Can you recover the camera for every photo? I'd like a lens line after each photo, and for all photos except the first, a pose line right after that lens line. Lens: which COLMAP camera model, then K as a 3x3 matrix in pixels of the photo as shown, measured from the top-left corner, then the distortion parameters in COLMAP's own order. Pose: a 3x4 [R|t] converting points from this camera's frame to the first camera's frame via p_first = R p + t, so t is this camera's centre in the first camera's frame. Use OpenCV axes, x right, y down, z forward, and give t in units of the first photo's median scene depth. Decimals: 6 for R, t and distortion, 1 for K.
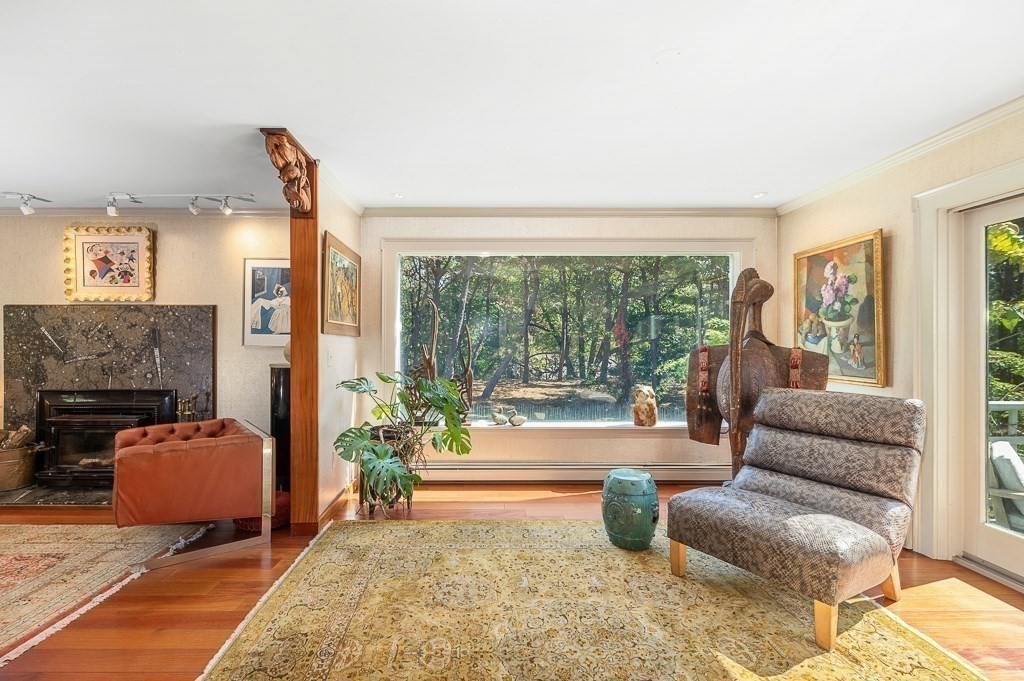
lens RADIAL K [[452.0, 0, 483.4], [0, 452.0, 341.9], [0, 0, 1]] dist [0.000189, 0.000063]
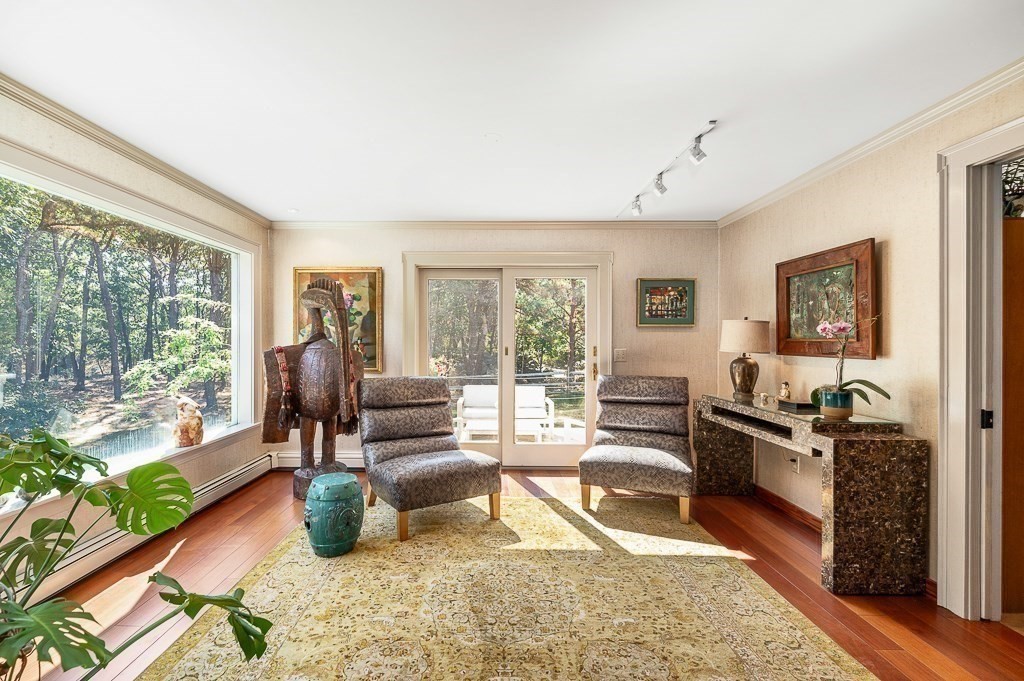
lens RADIAL K [[452.0, 0, 483.4], [0, 452.0, 341.9], [0, 0, 1]] dist [0.000189, 0.000063]
pose [[0.027210, -0.001420, 0.999629, -0.588328], [-0.003306, 0.999993, 0.001510, -0.005470], [-0.999624, -0.003346, 0.027205, 0.594870]]
